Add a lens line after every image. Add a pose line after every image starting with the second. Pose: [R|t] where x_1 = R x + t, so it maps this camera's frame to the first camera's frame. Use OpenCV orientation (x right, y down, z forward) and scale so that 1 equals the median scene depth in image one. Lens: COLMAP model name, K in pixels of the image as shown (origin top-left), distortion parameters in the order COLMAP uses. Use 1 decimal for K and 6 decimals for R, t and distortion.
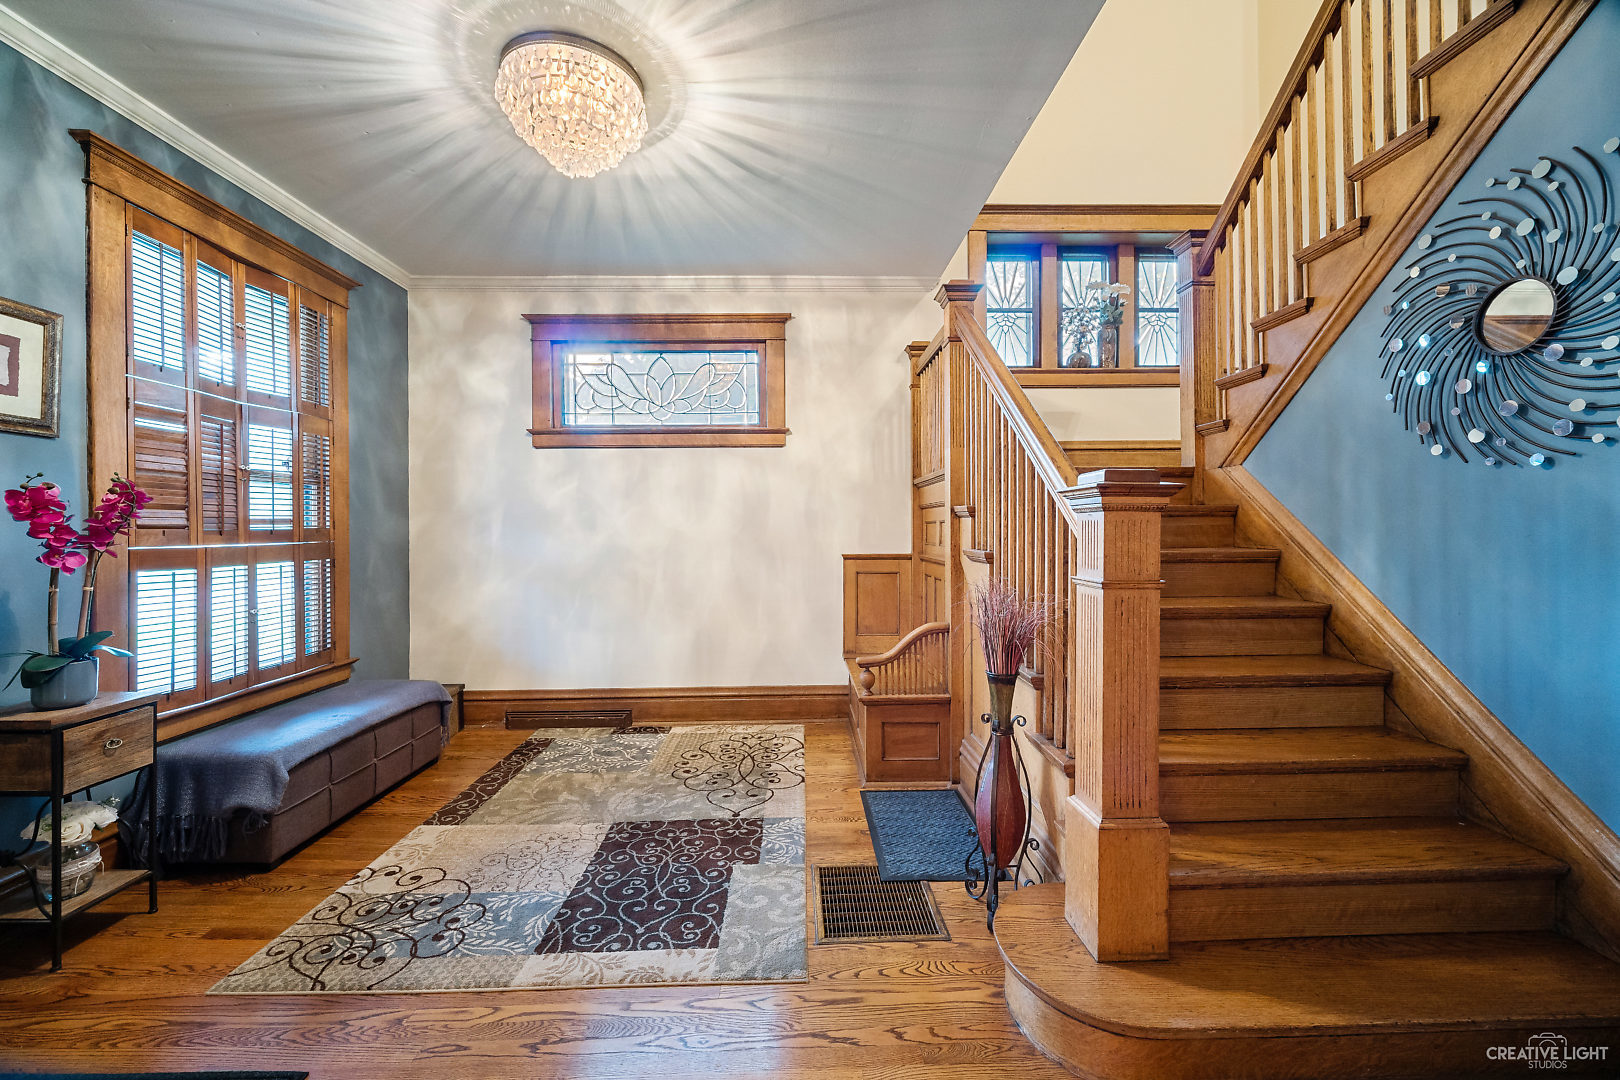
lens RADIAL K [[642.6, 0, 813.1], [0, 642.6, 534.0], [0, 0, 1]] dist [0.000521, 0.000038]
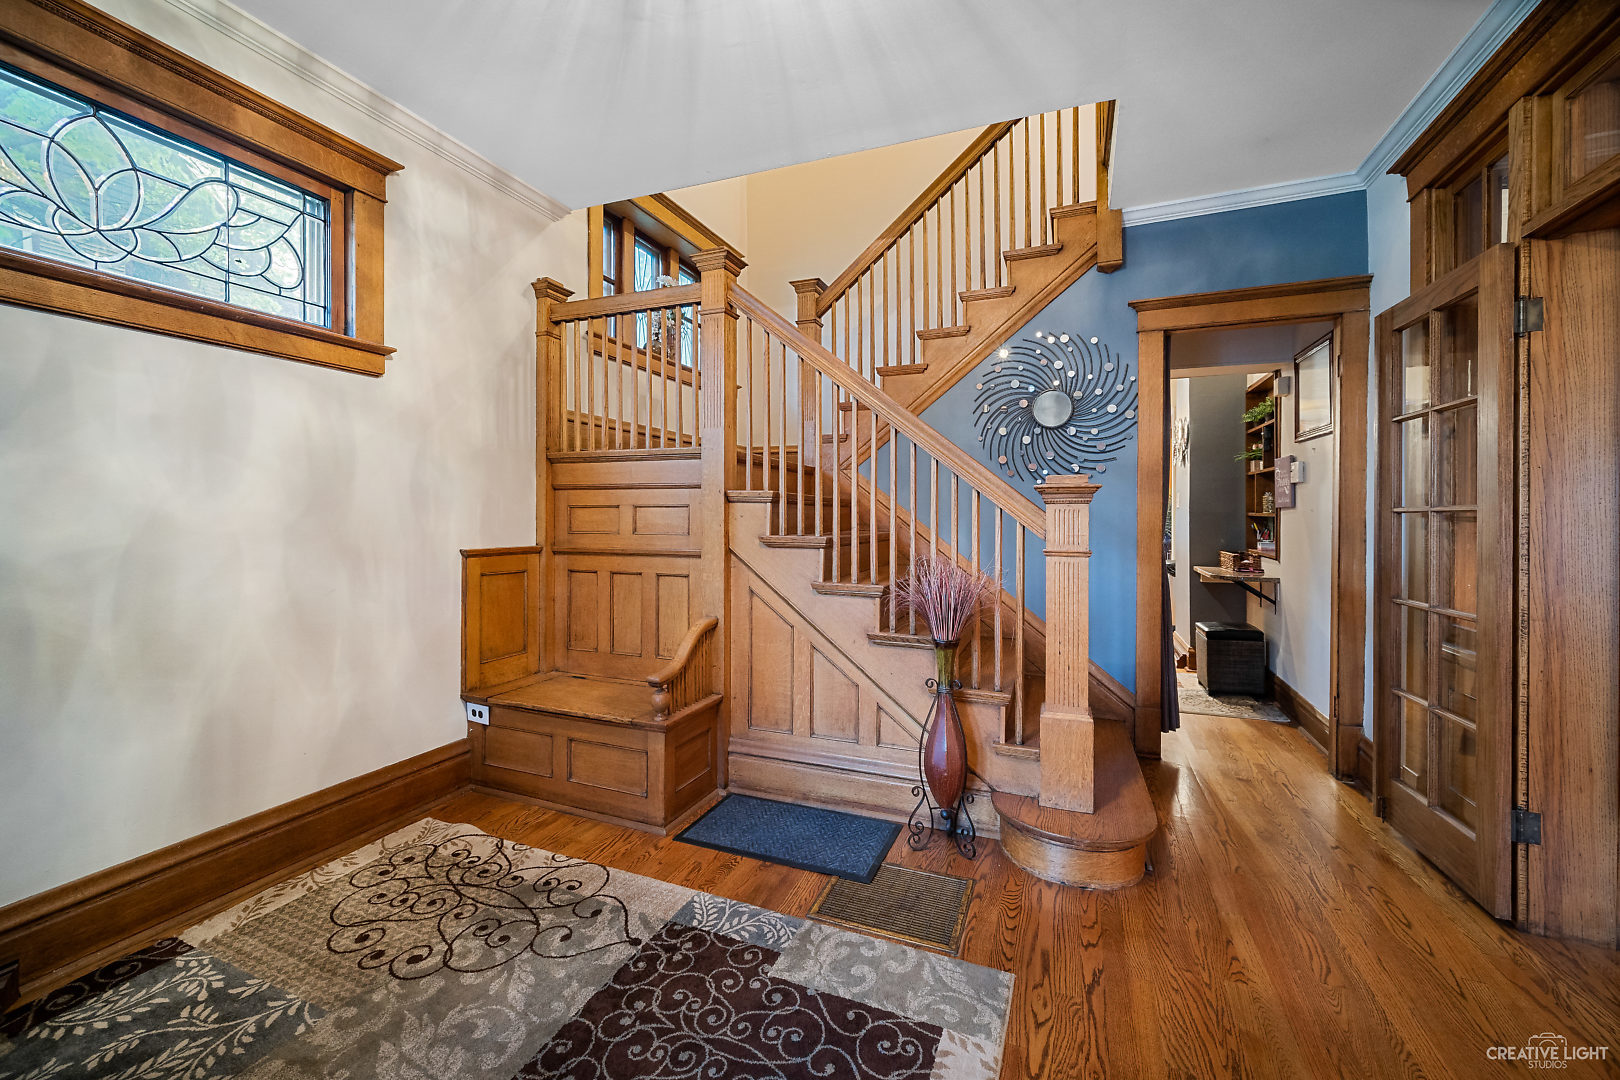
lens RADIAL K [[657.0, 0, 806.0], [0, 657.0, 521.8], [0, 0, 1]] dist [-0.002324, -0.000365]
pose [[0.407007, 0.000385, 0.913425, -0.590517], [0.001875, 0.999997, -0.001257, 0.003926], [-0.913423, 0.002224, 0.407006, 0.496811]]
